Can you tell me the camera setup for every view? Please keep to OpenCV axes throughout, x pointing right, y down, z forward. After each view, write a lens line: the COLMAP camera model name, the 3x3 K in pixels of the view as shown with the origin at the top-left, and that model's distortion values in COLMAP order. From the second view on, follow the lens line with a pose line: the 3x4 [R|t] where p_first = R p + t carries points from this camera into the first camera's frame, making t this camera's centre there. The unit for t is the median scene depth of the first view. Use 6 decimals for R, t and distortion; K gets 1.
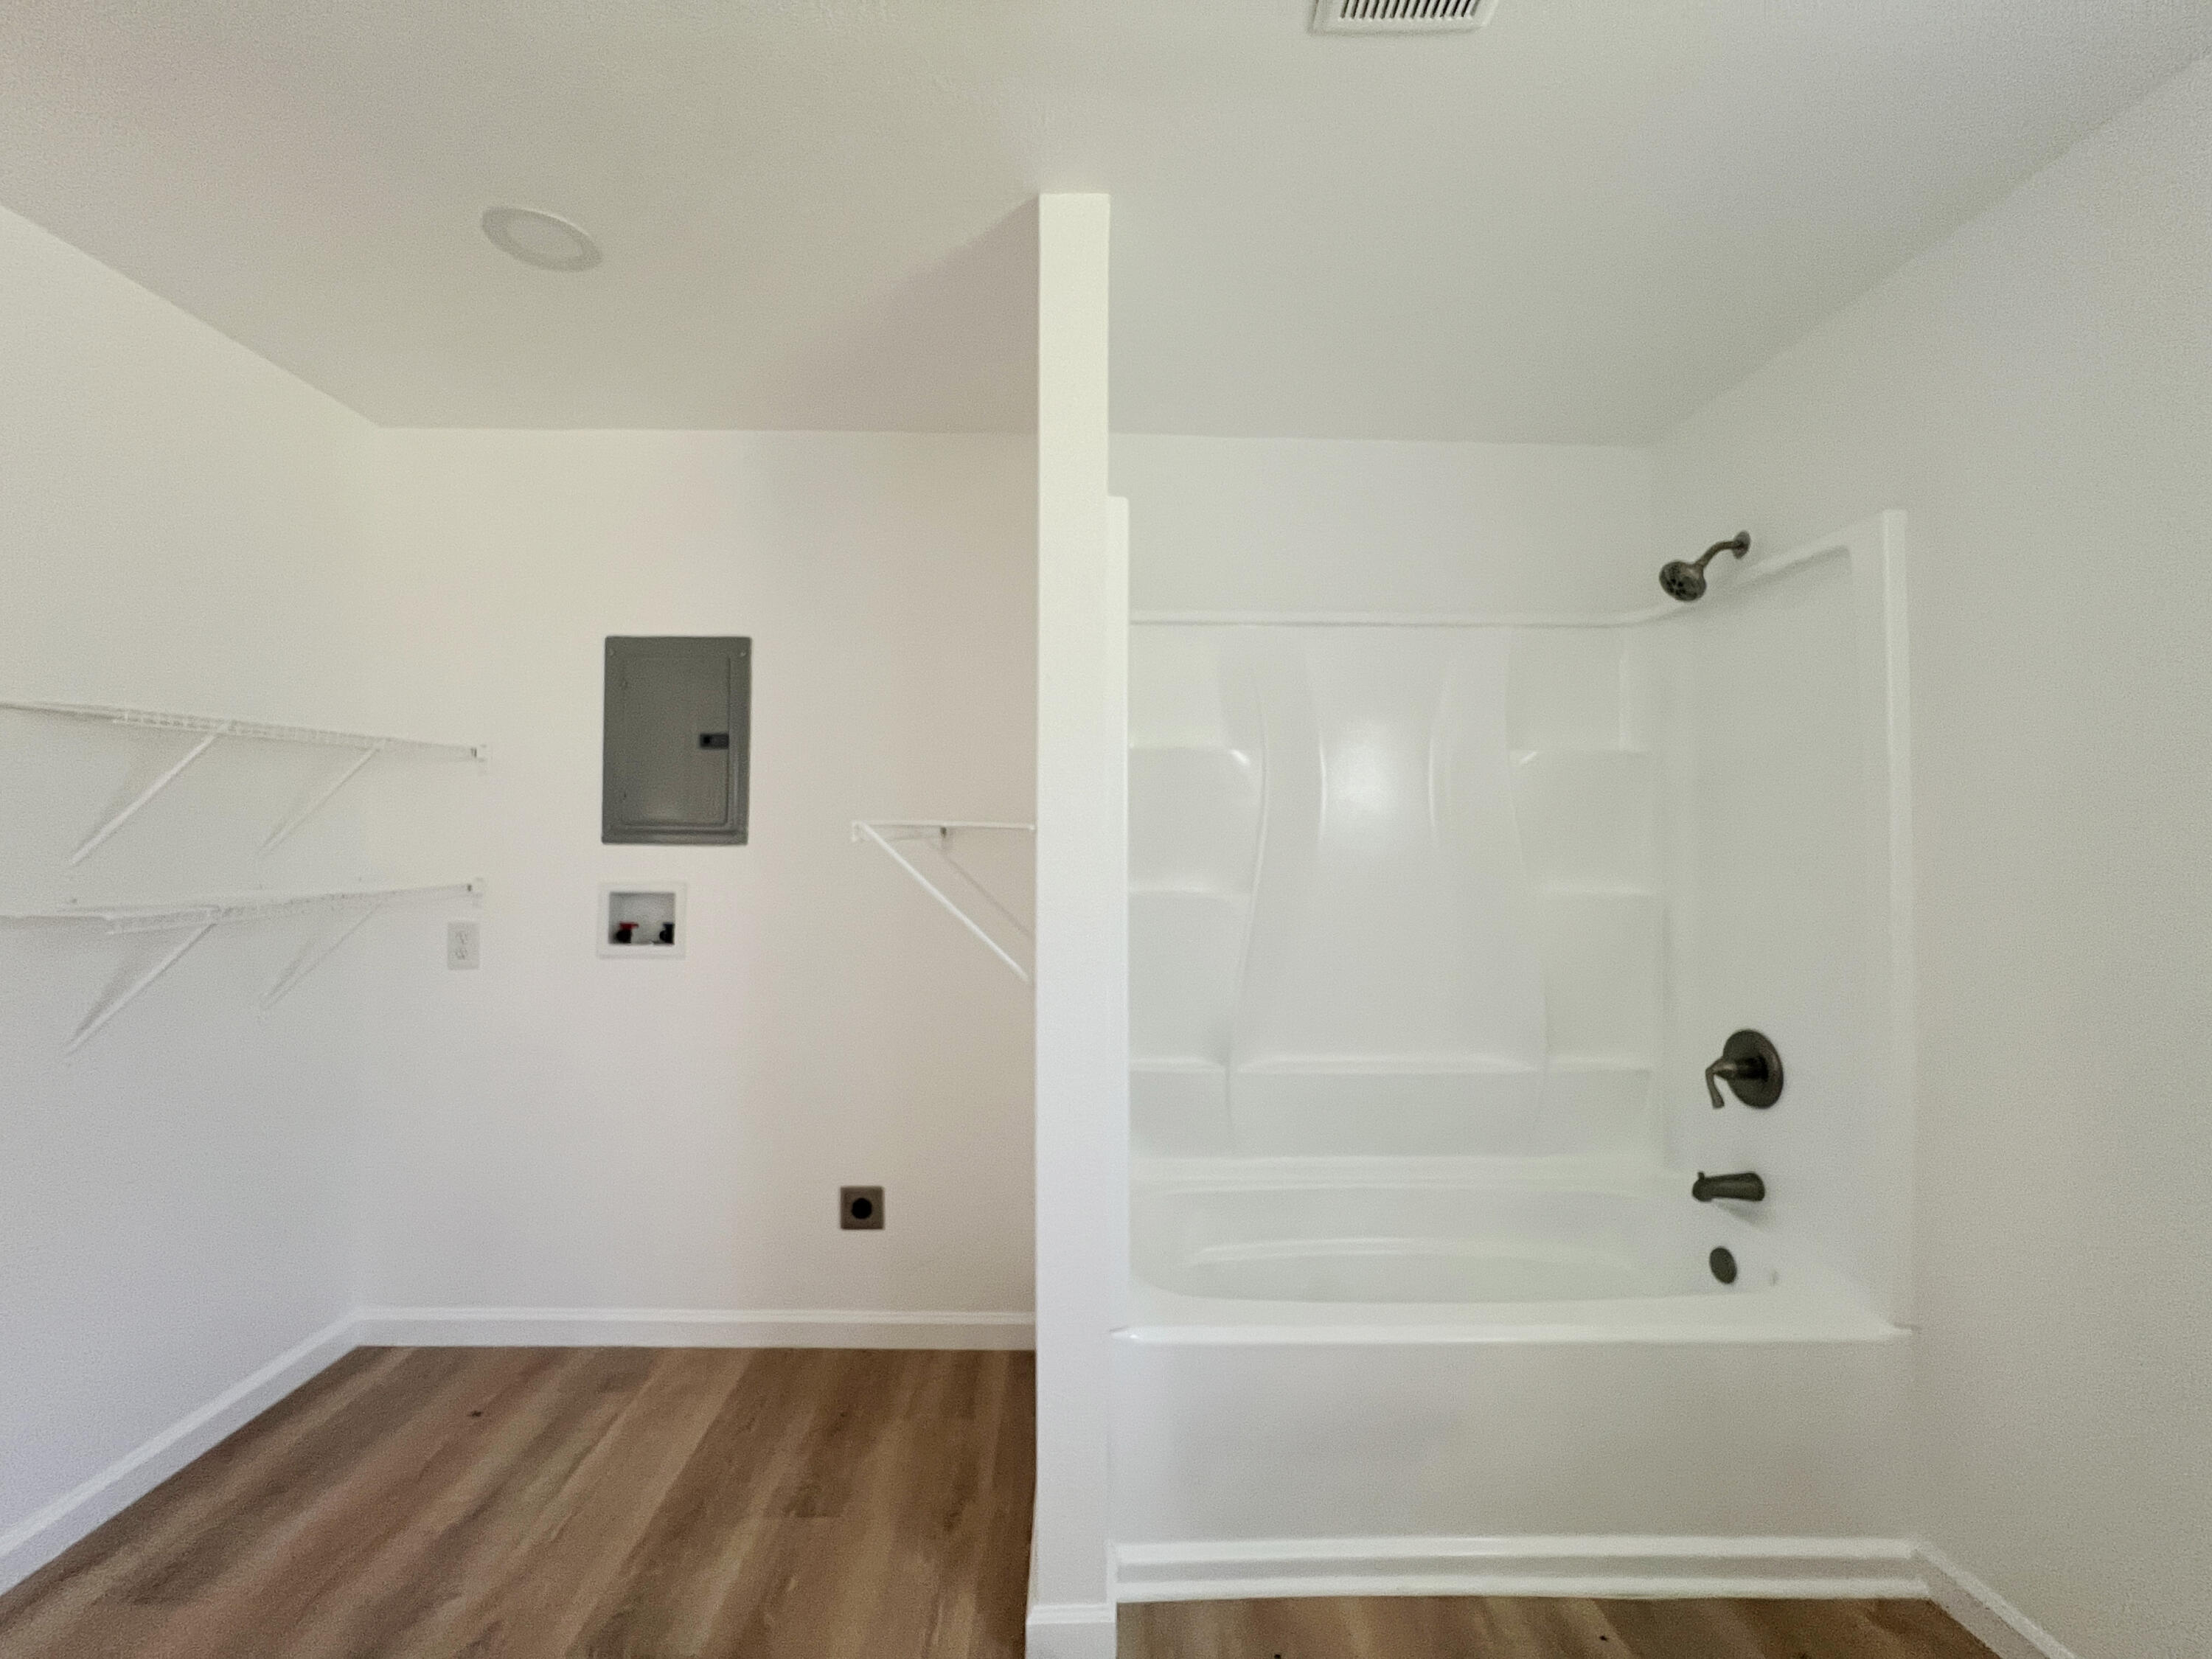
lens RADIAL K [[895.9, 0, 1110.9], [0, 895.9, 825.5], [0, 0, 1]] dist [0.004207, -0.000403]
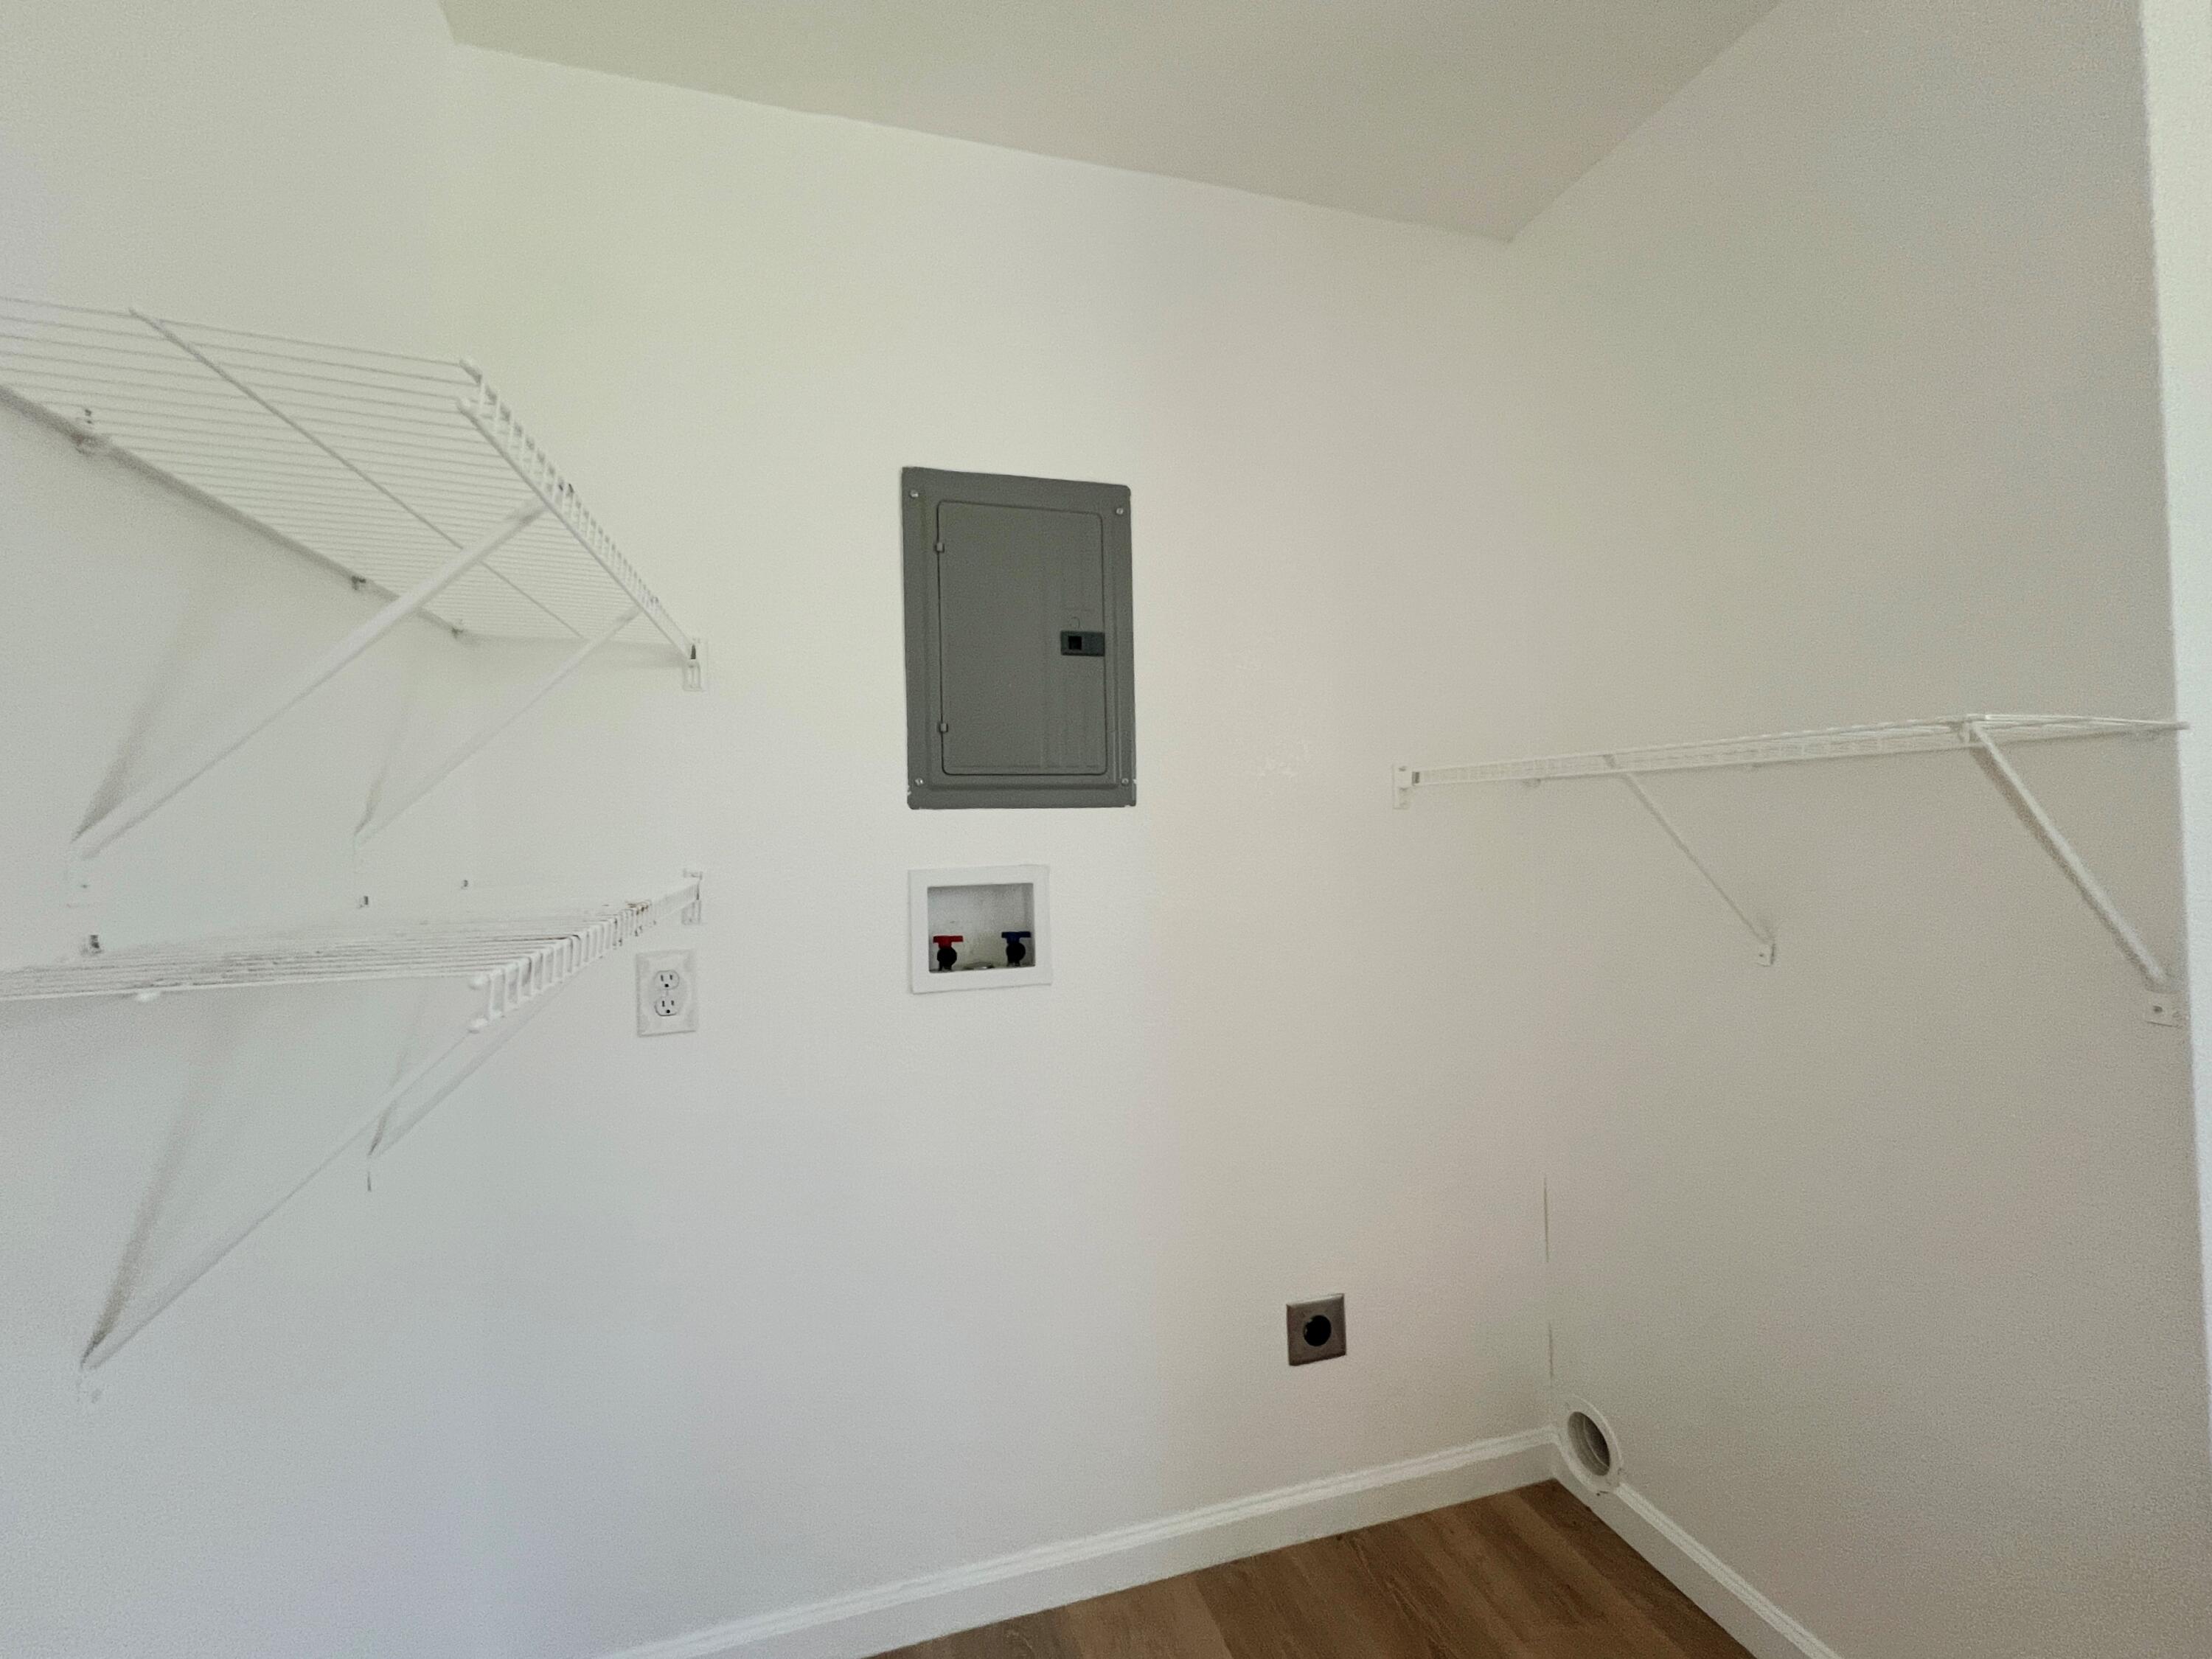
lens RADIAL K [[885.8, 0, 1100.3], [0, 885.8, 834.6], [0, 0, 1]] dist [0.003382, 0.000851]
pose [[0.964577, -0.029947, 0.262096, -0.599911], [0.026646, 0.999515, 0.016138, 0.031313], [-0.262452, -0.008582, 0.964907, 0.387340]]
